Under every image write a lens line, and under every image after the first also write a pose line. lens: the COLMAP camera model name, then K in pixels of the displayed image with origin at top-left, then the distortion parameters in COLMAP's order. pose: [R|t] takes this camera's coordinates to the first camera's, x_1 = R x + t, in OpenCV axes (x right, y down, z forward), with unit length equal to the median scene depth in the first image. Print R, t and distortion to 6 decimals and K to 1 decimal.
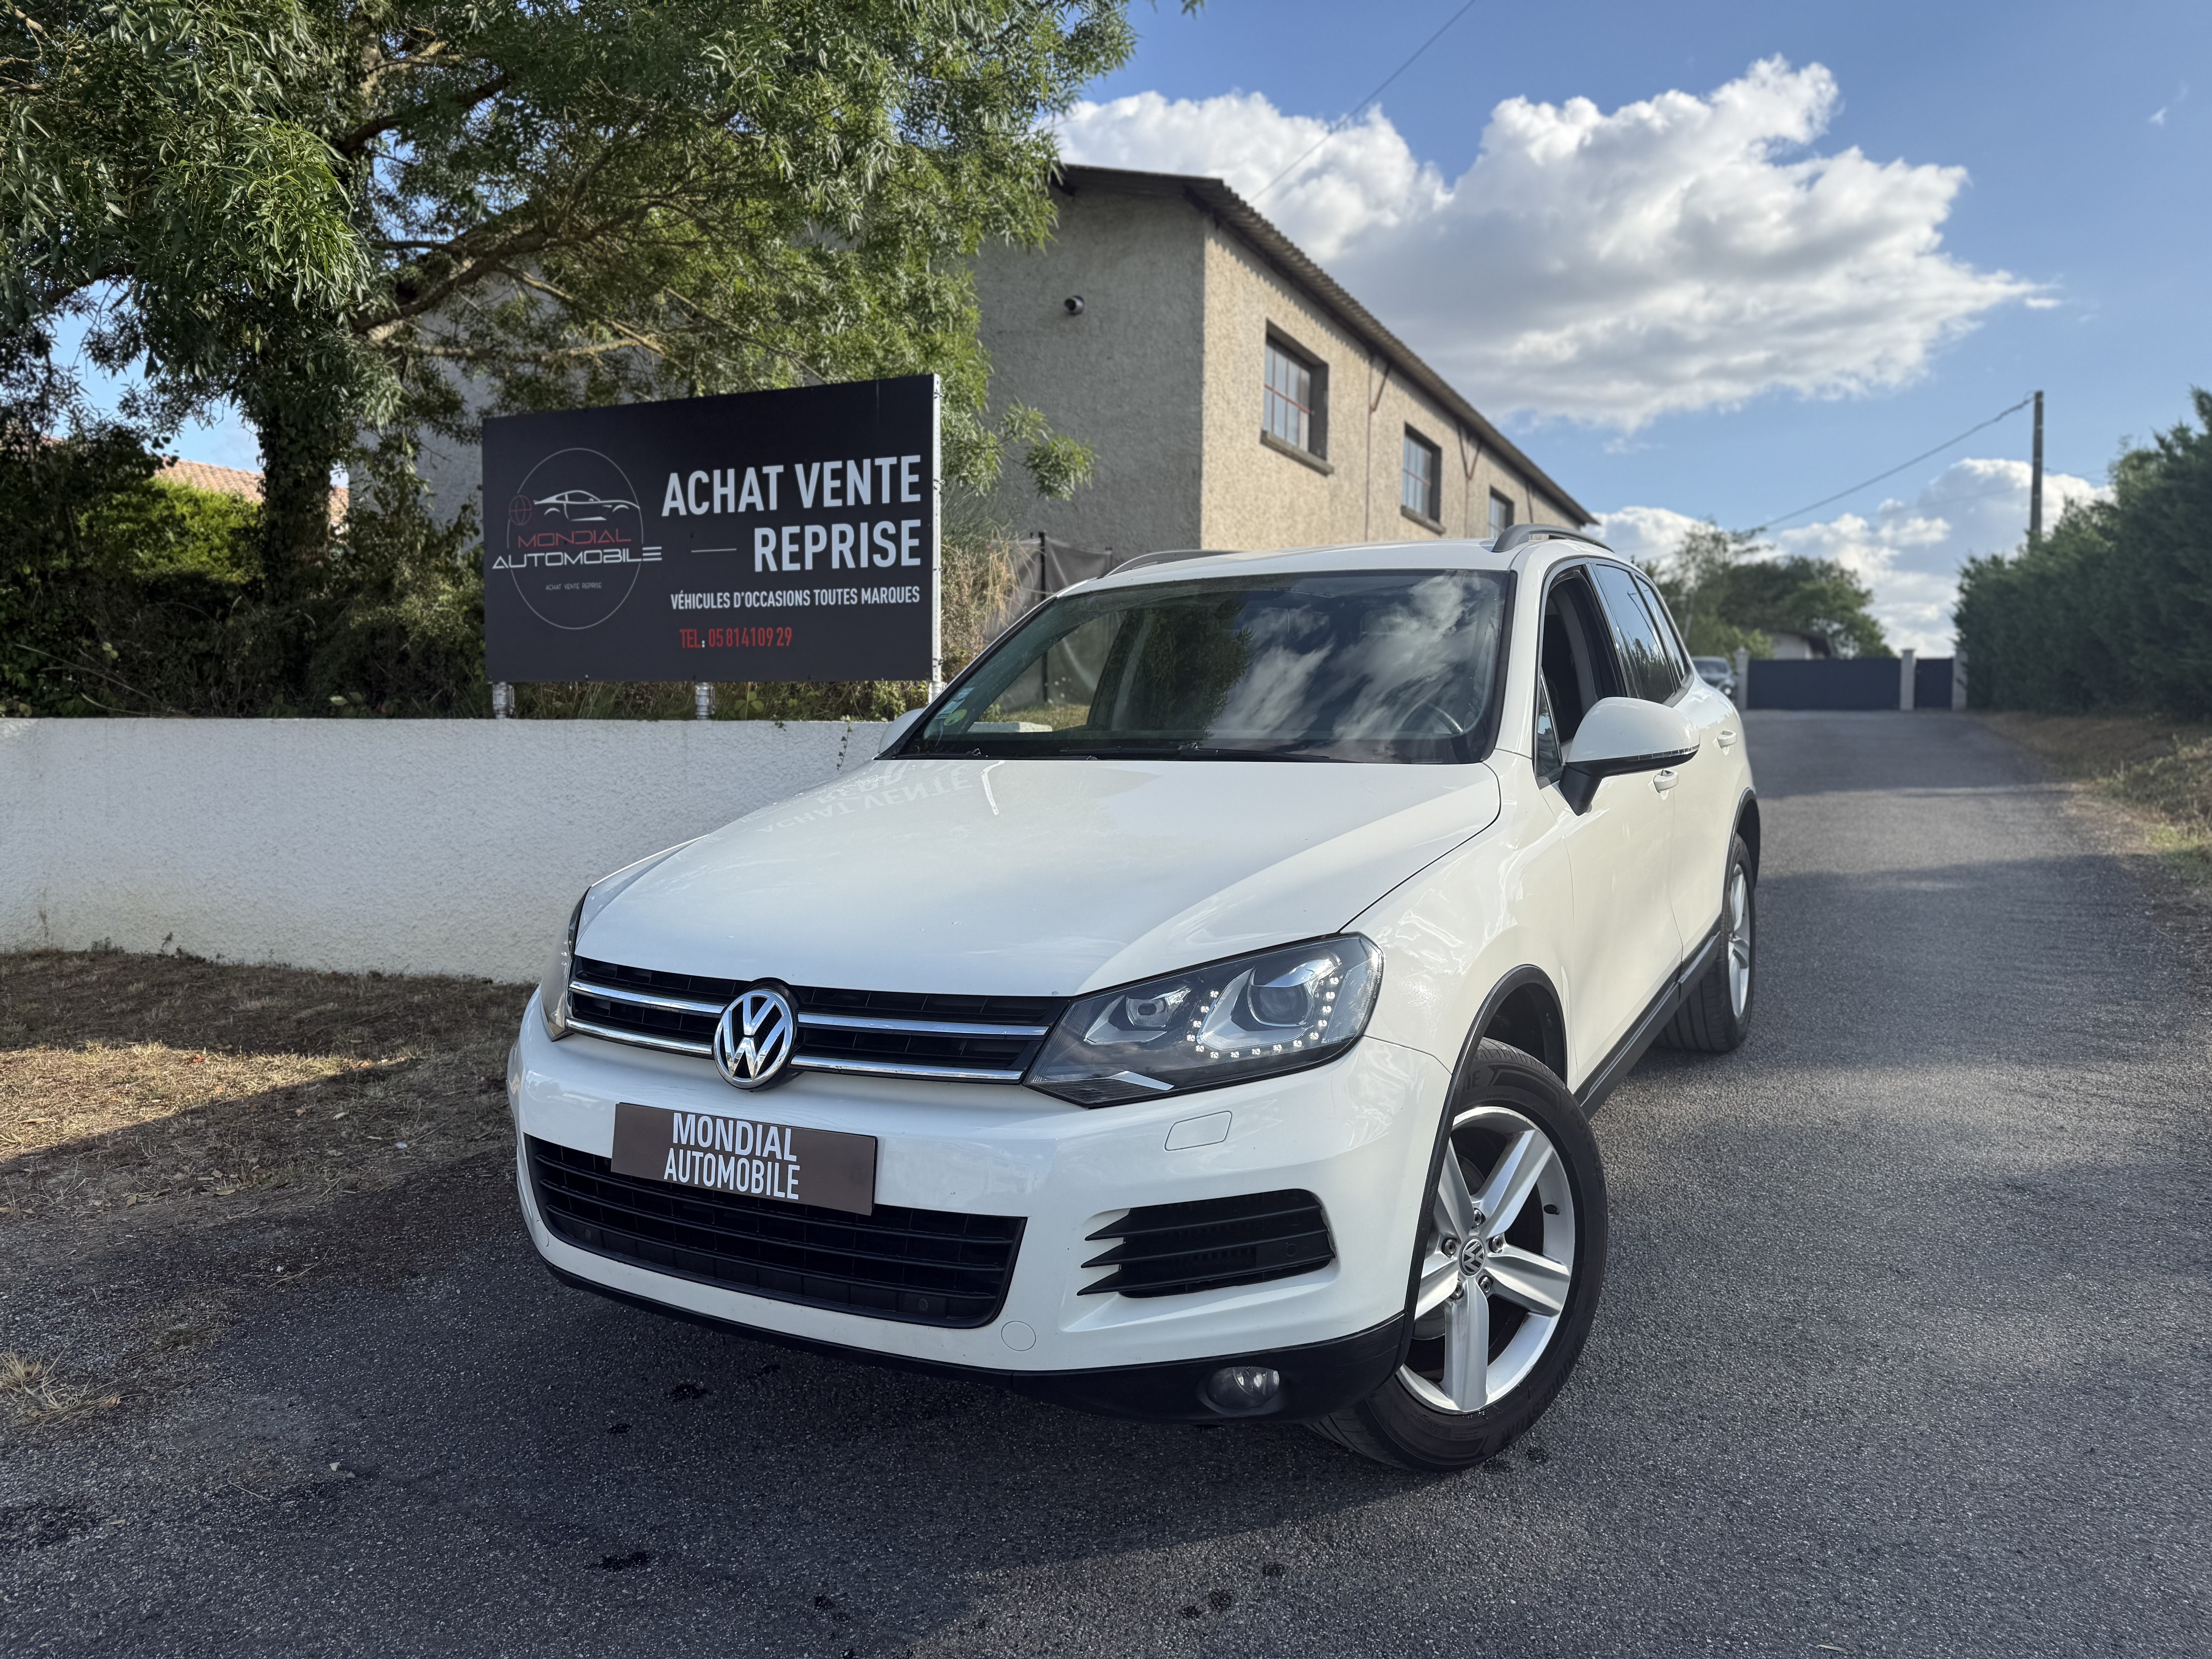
lens RADIAL K [[1586.3, 0, 1089.3], [0, 1586.3, 837.9], [0, 0, 1]] dist [0.083788, -0.068981]
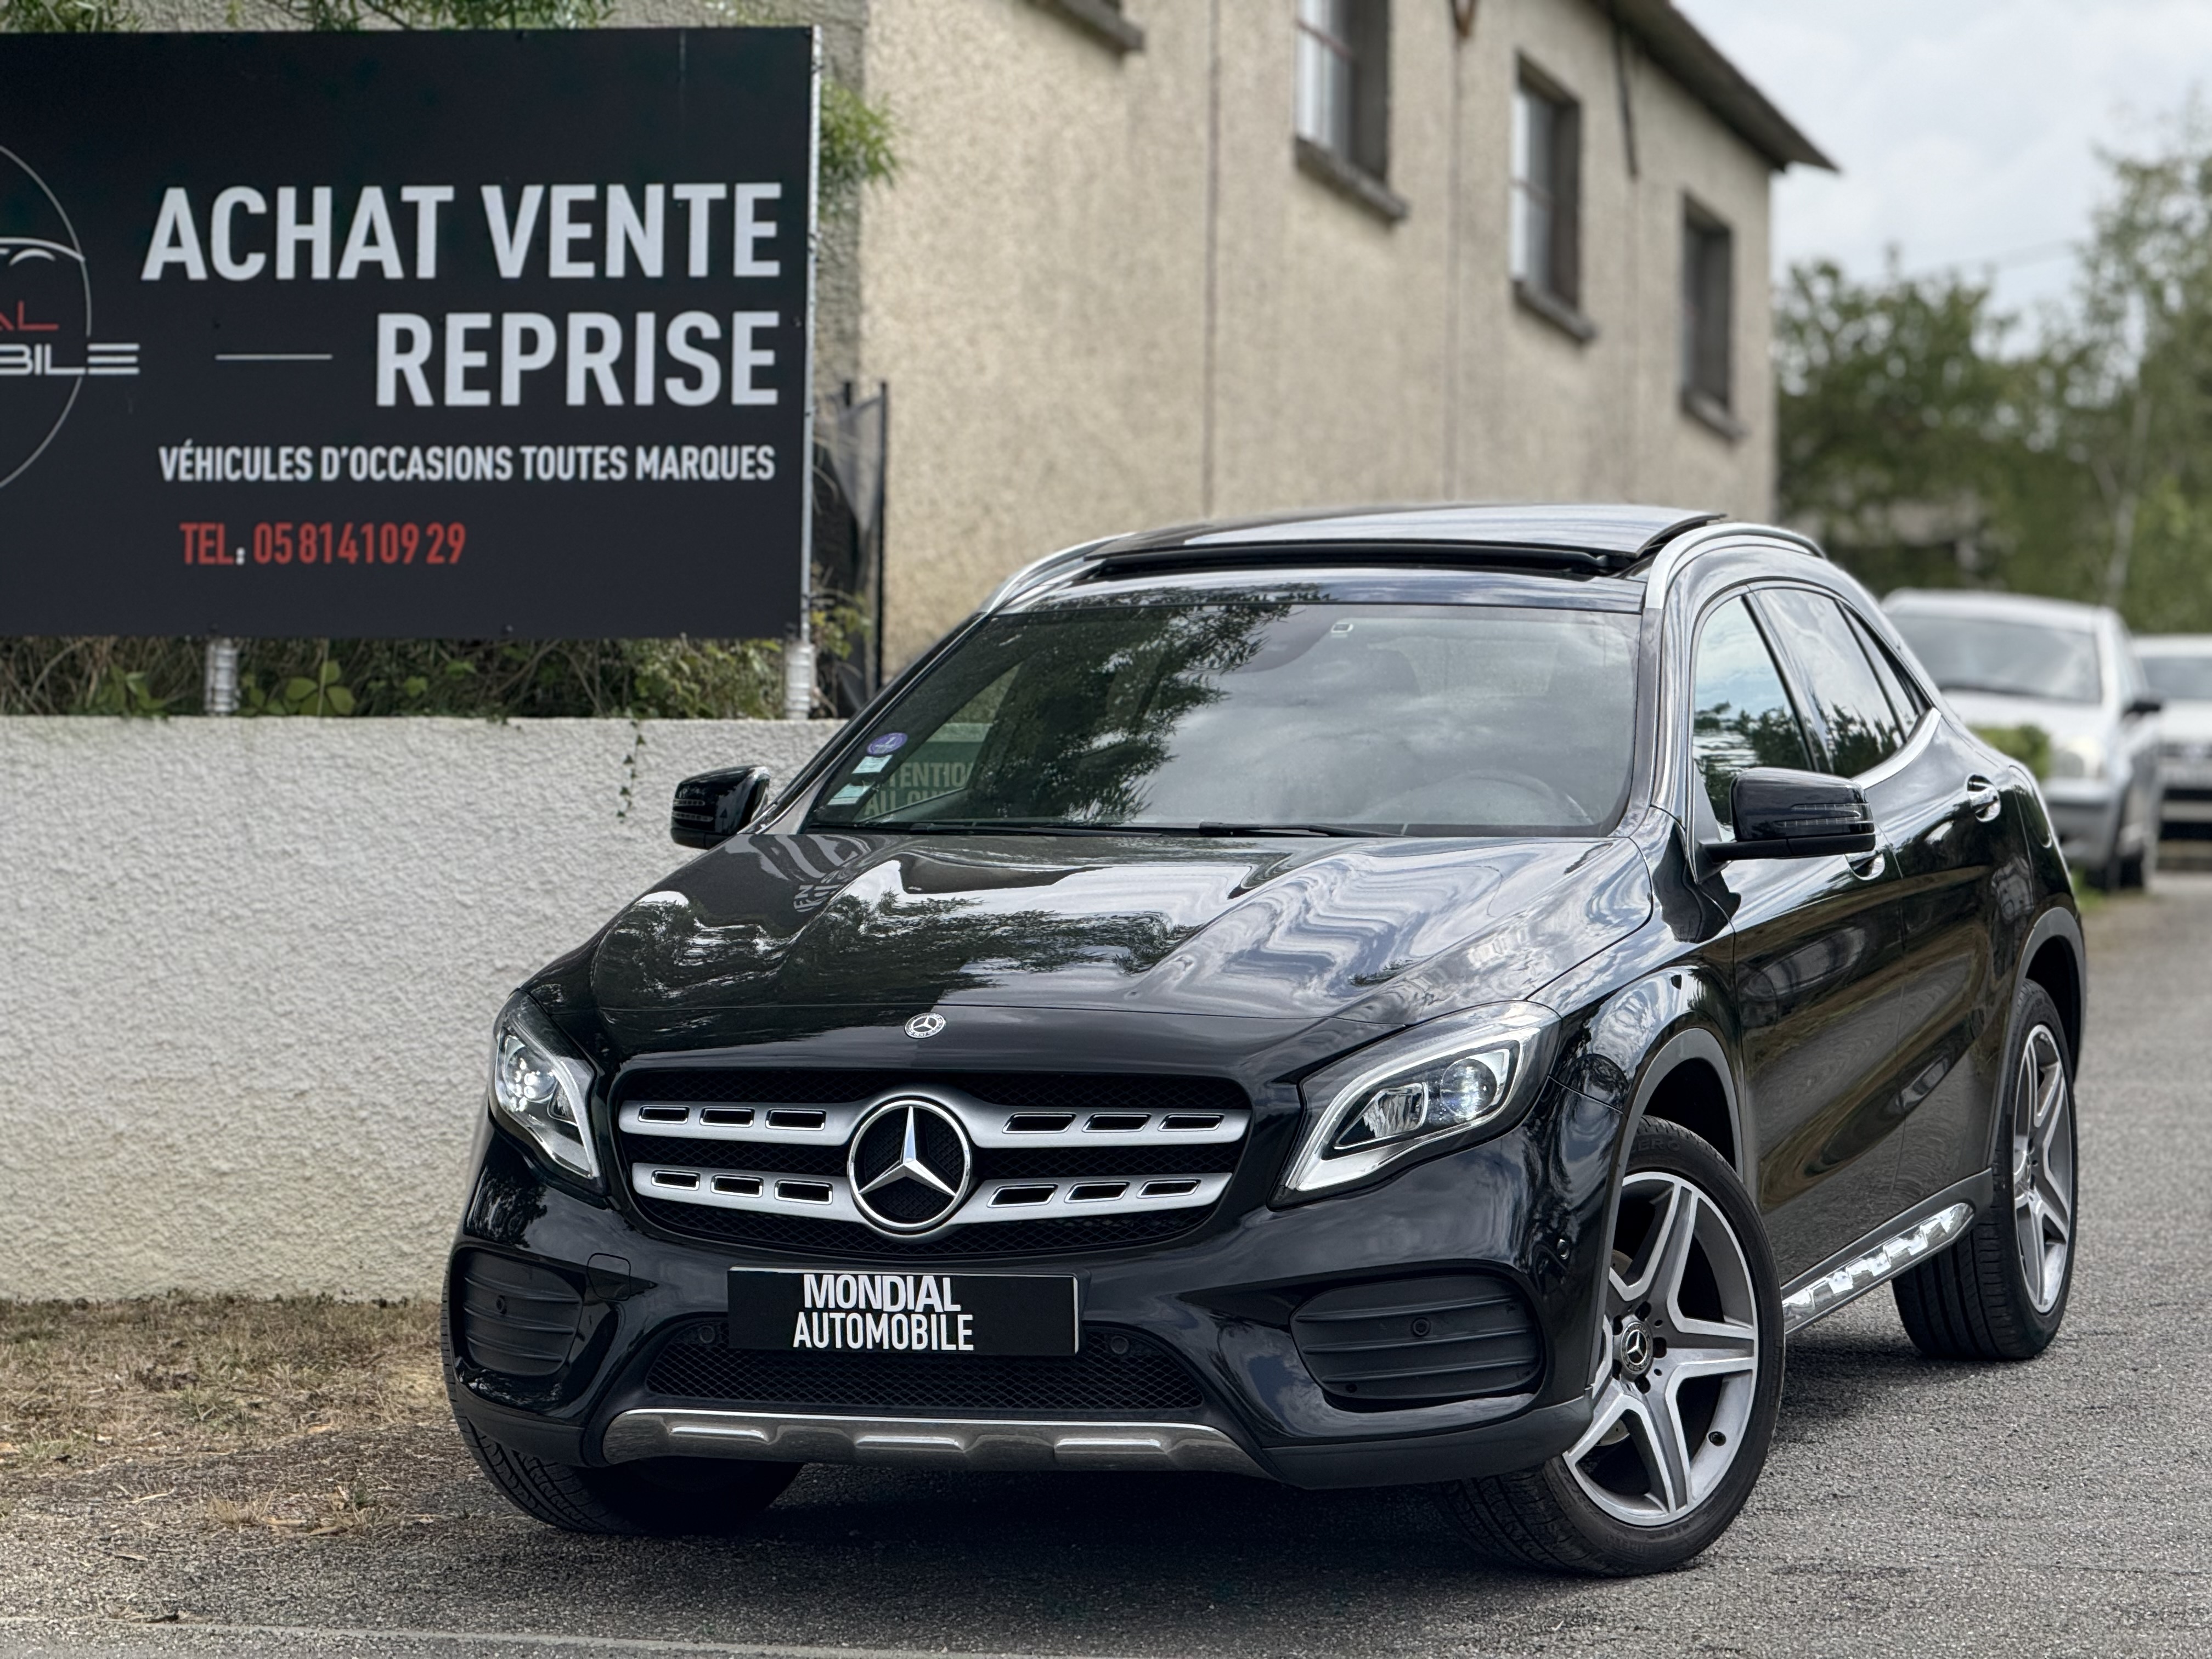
lens RADIAL K [[7854.0, 0, 1266.6], [0, 7854.0, 674.7], [0, 0, 1]] dist [0.189568, 0.000000]
pose [[0.969044, 0.015101, 0.246427, -0.528205], [0.011750, 0.994176, -0.107127, 0.163897], [-0.246609, 0.106707, 0.963222, -1.292548]]
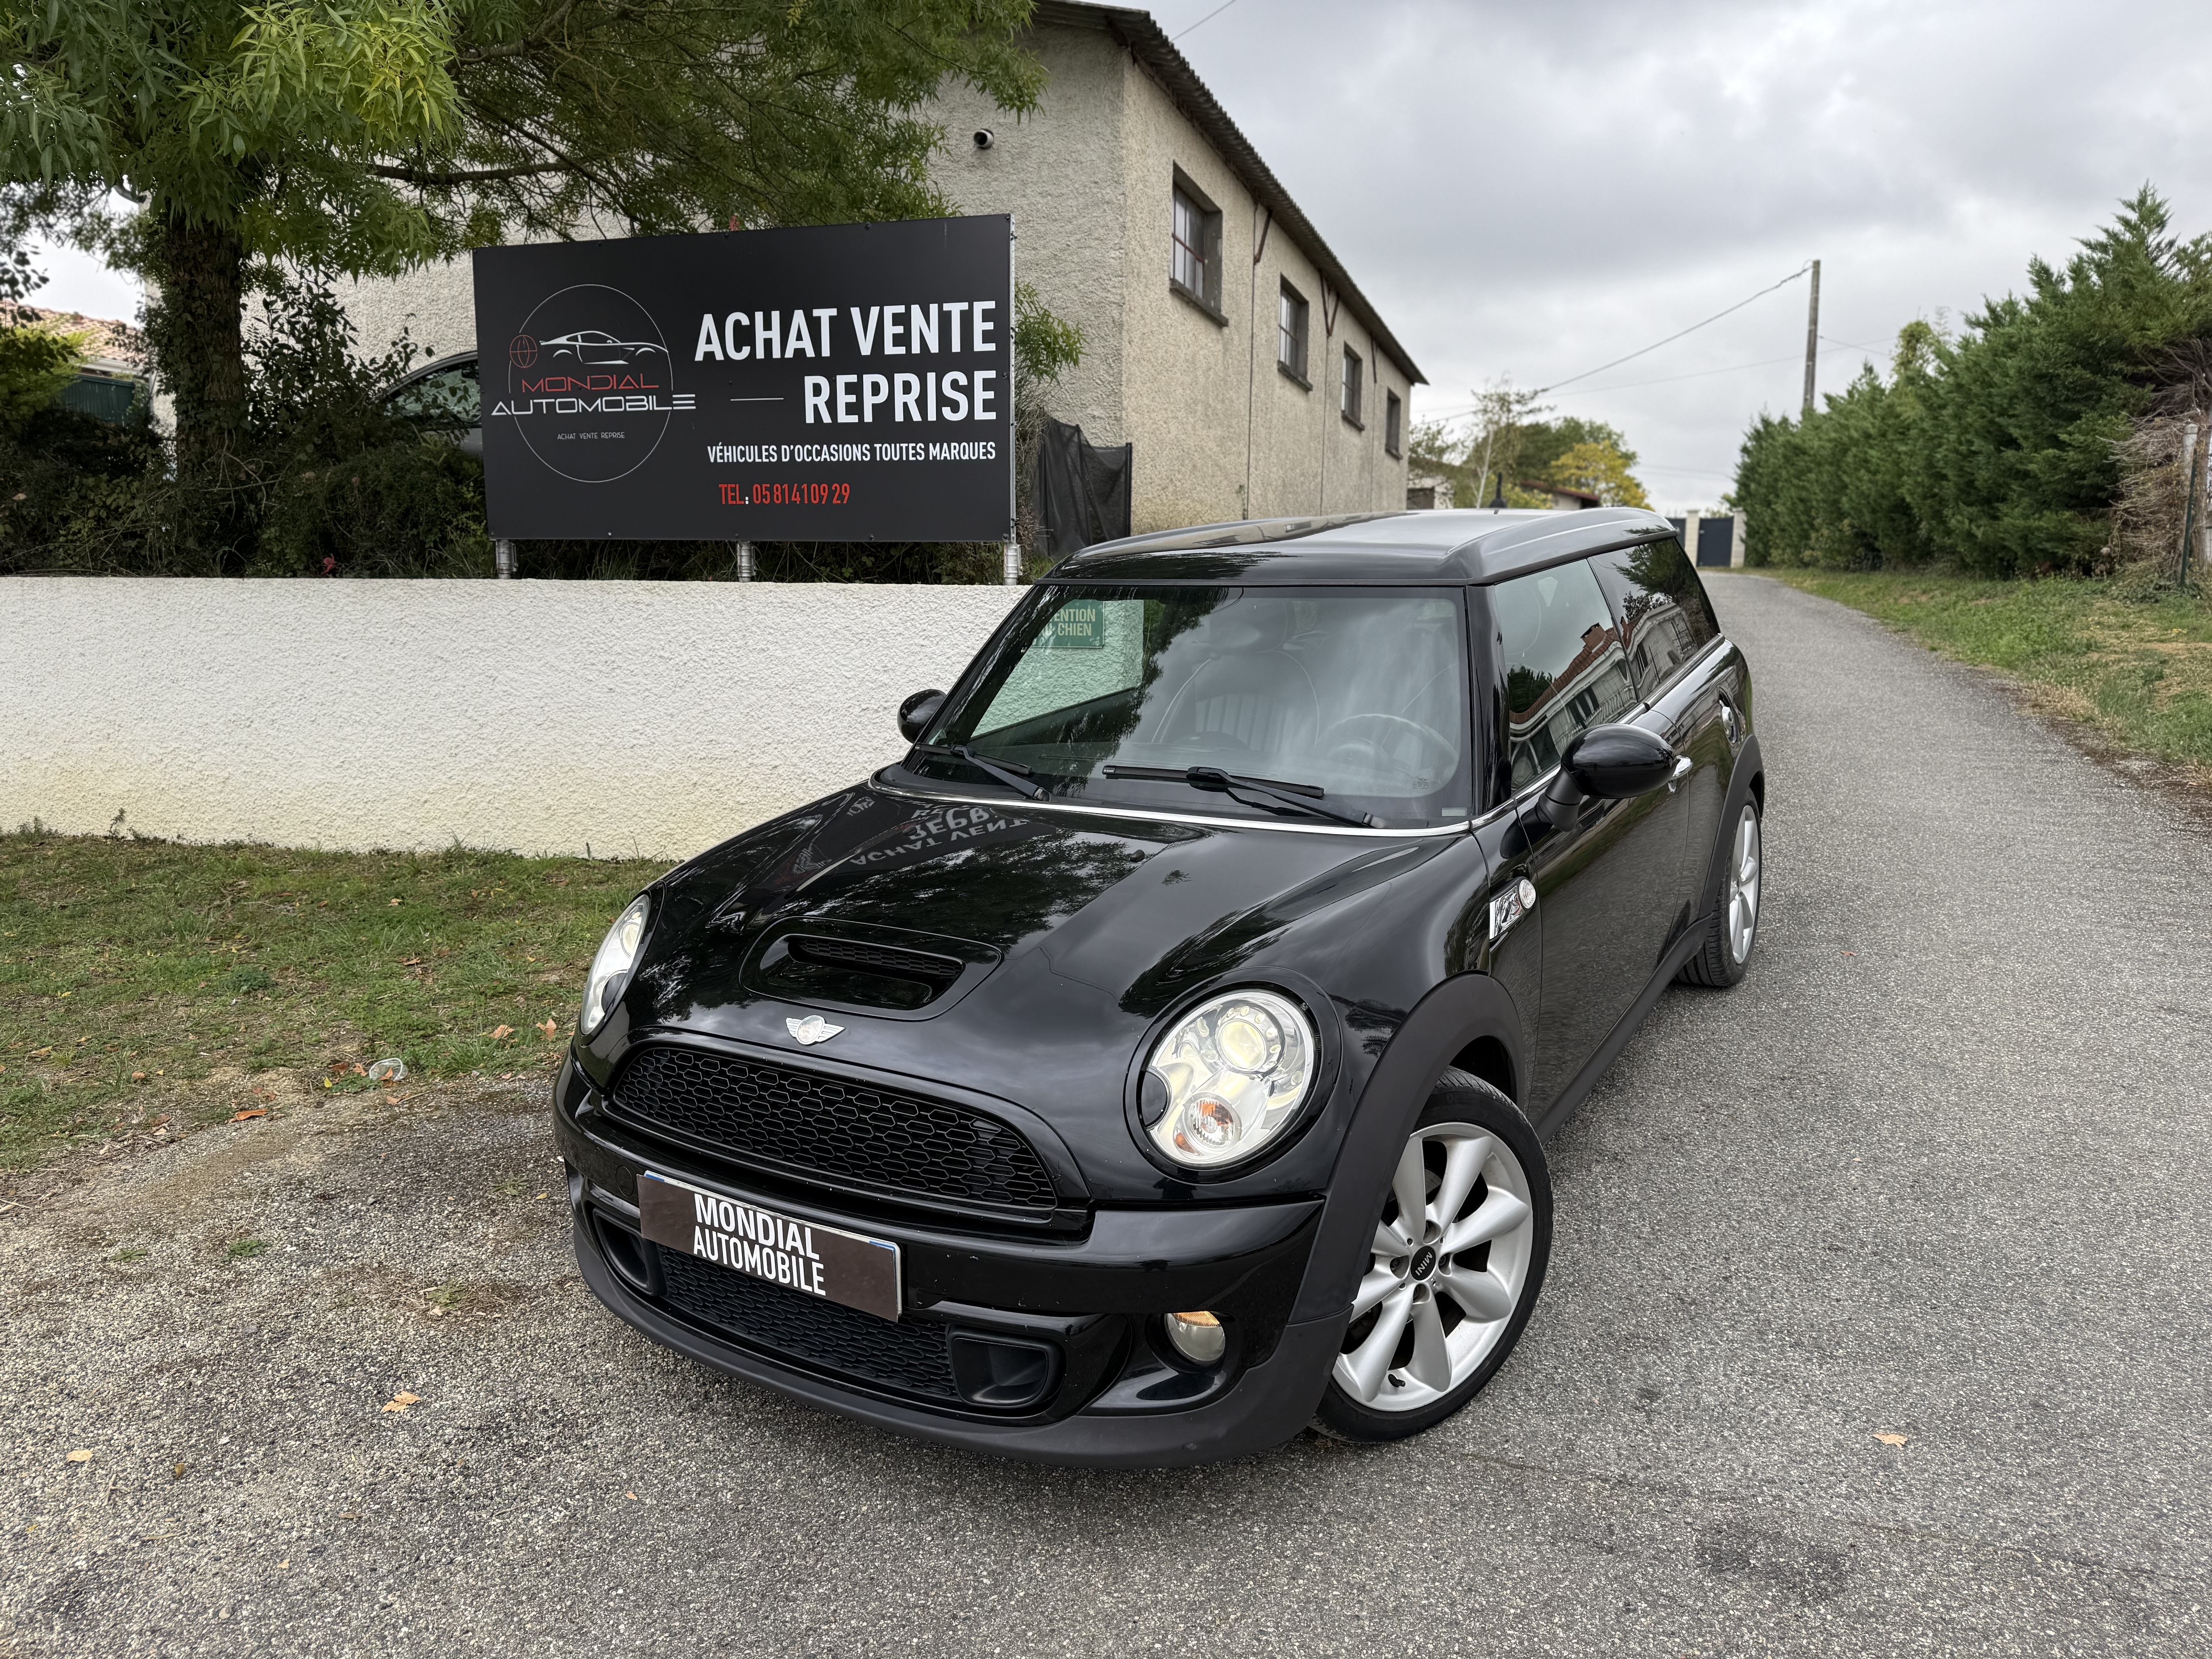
lens RADIAL K [[1586.3, 0, 1110.4], [0, 1586.3, 846.6], [0, 0, 1]] dist [0.083788, -0.068981]
pose [[0.989221, -0.023909, 0.144466, -0.174660], [0.010362, 0.995536, 0.093807, -0.003310], [-0.146064, -0.091299, 0.985053, 0.012402]]
